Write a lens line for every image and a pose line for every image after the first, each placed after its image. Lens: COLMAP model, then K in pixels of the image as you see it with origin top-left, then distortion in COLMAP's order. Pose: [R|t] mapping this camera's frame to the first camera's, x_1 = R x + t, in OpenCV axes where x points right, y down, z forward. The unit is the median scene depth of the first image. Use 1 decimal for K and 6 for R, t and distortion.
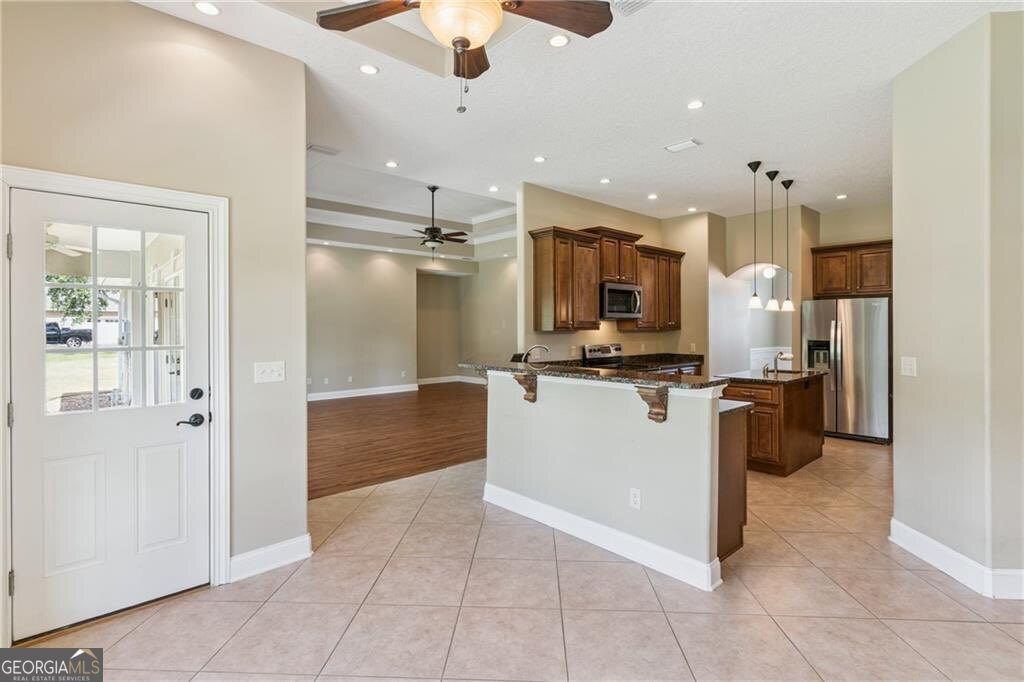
lens RADIAL K [[486.1, 0, 494.6], [0, 486.1, 324.6], [0, 0, 1]] dist [0.001747, 0.001341]
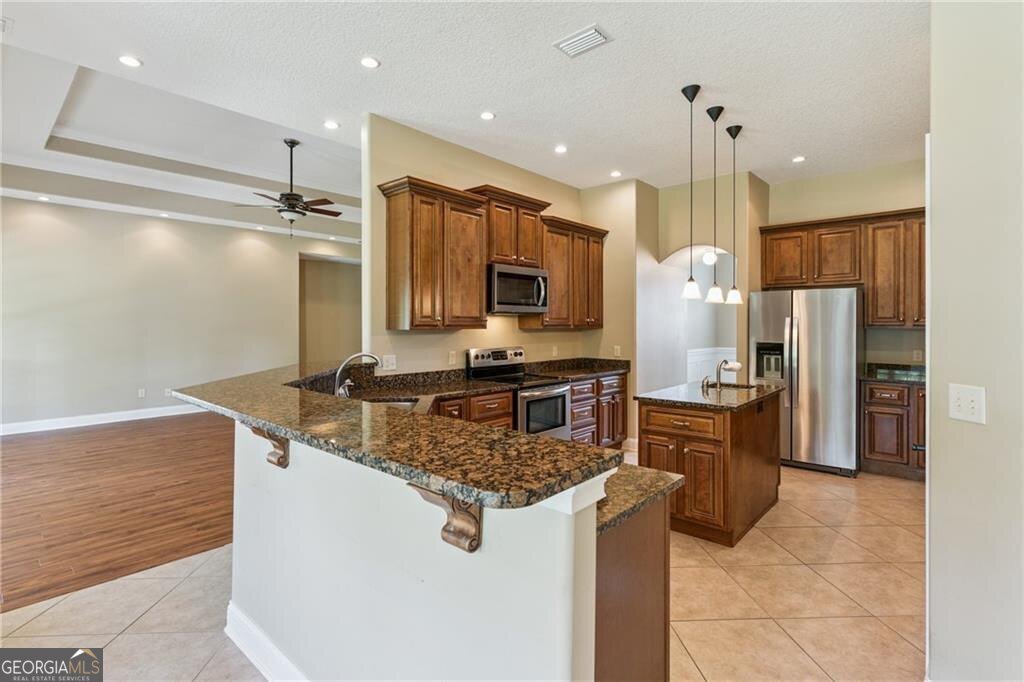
lens RADIAL K [[486.1, 0, 489.0], [0, 486.1, 321.8], [0, 0, 1]] dist [0.001747, 0.001341]
pose [[0.995872, 0.003754, 0.090687, 0.148689], [-0.003840, 0.999992, 0.000777, 0.000317], [-0.090683, -0.001122, 0.995879, 0.268410]]
